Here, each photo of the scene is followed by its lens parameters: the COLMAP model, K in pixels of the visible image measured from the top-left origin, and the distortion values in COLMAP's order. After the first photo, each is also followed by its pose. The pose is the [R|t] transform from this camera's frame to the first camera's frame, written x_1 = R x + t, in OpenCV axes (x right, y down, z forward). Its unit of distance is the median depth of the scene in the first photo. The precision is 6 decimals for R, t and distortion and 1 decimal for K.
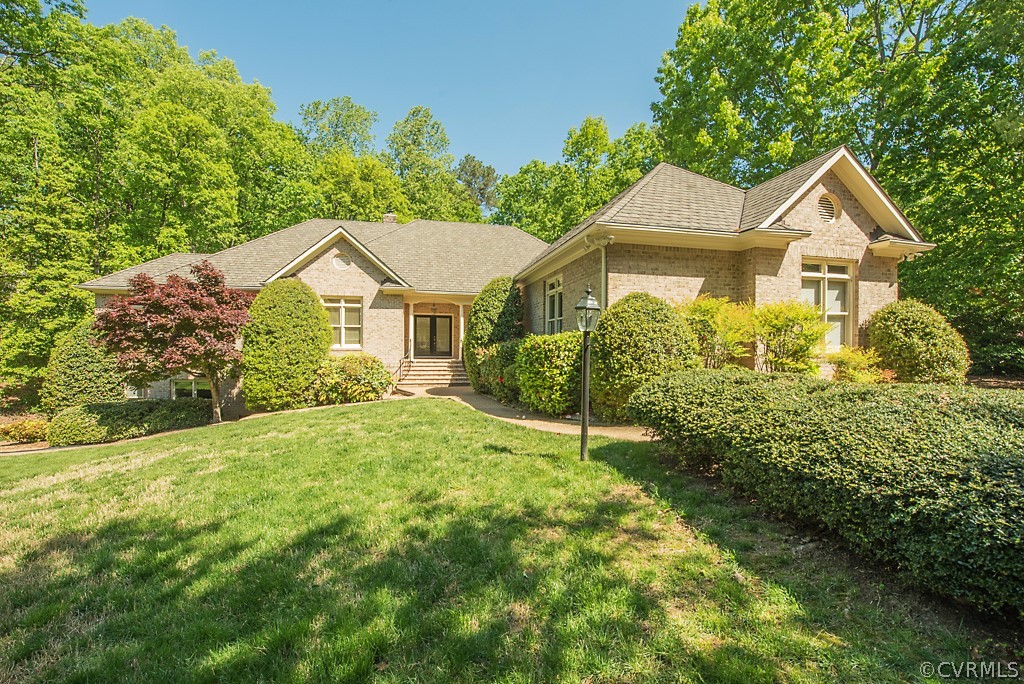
lens RADIAL K [[406.2, 0, 510.4], [0, 406.2, 343.7], [0, 0, 1]] dist [-0.004033, -0.000494]
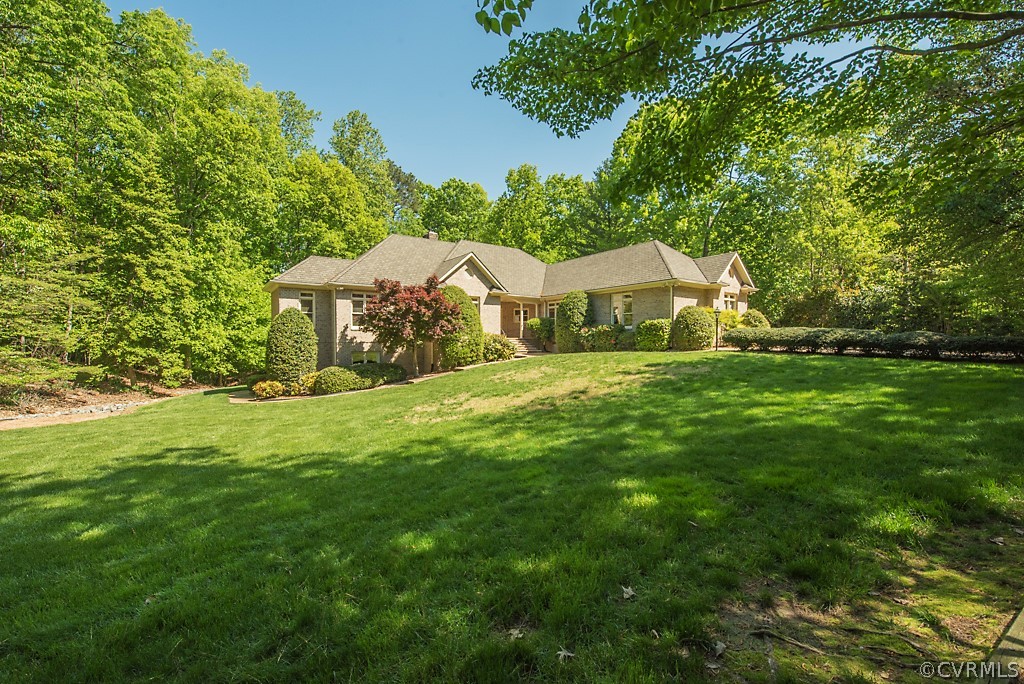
lens RADIAL K [[406.2, 0, 516.3], [0, 406.2, 341.9], [0, 0, 1]] dist [-0.004033, -0.000494]
pose [[0.921001, -0.007846, 0.389481, -0.845621], [0.004149, 0.999938, 0.010332, 0.042500], [-0.389538, -0.007900, 0.920977, -0.497383]]
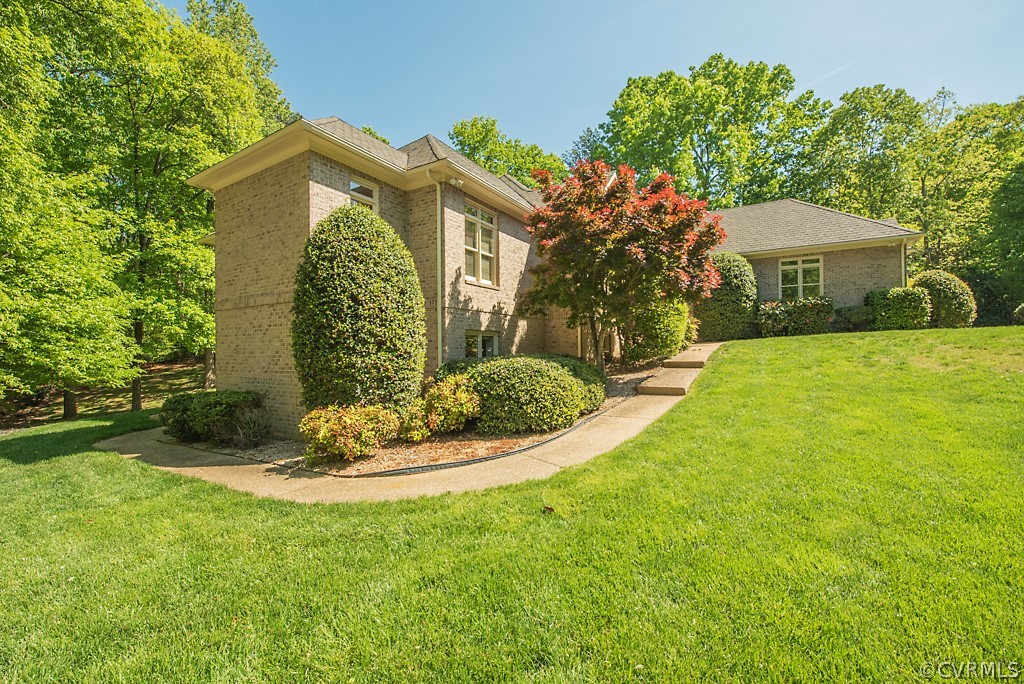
lens RADIAL K [[406.2, 0, 512.9], [0, 406.2, 340.4], [0, 0, 1]] dist [-0.004033, -0.000494]
pose [[0.708288, 0.004084, 0.705912, -1.207860], [0.005410, 0.999922, -0.011214, 0.110781], [-0.705903, 0.011762, 0.708211, 0.486417]]
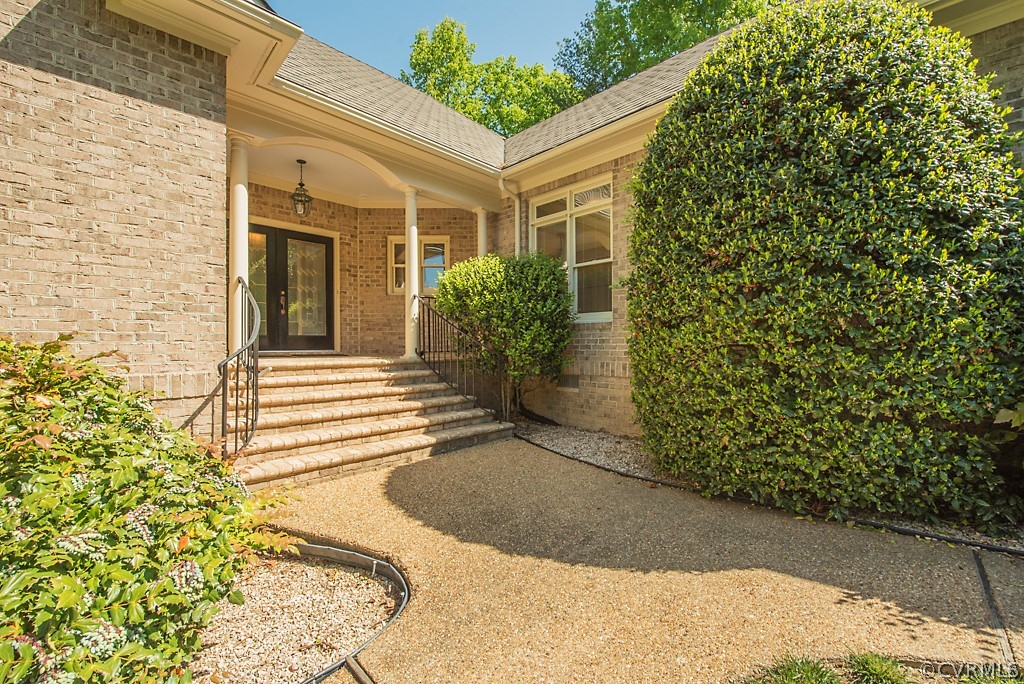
lens RADIAL K [[406.2, 0, 513.4], [0, 406.2, 344.9], [0, 0, 1]] dist [-0.004033, -0.000494]
pose [[0.839003, -0.002903, 0.544119, -0.260092], [0.002278, 0.999996, 0.001822, 0.031960], [-0.544122, -0.000289, 0.839006, 0.757266]]
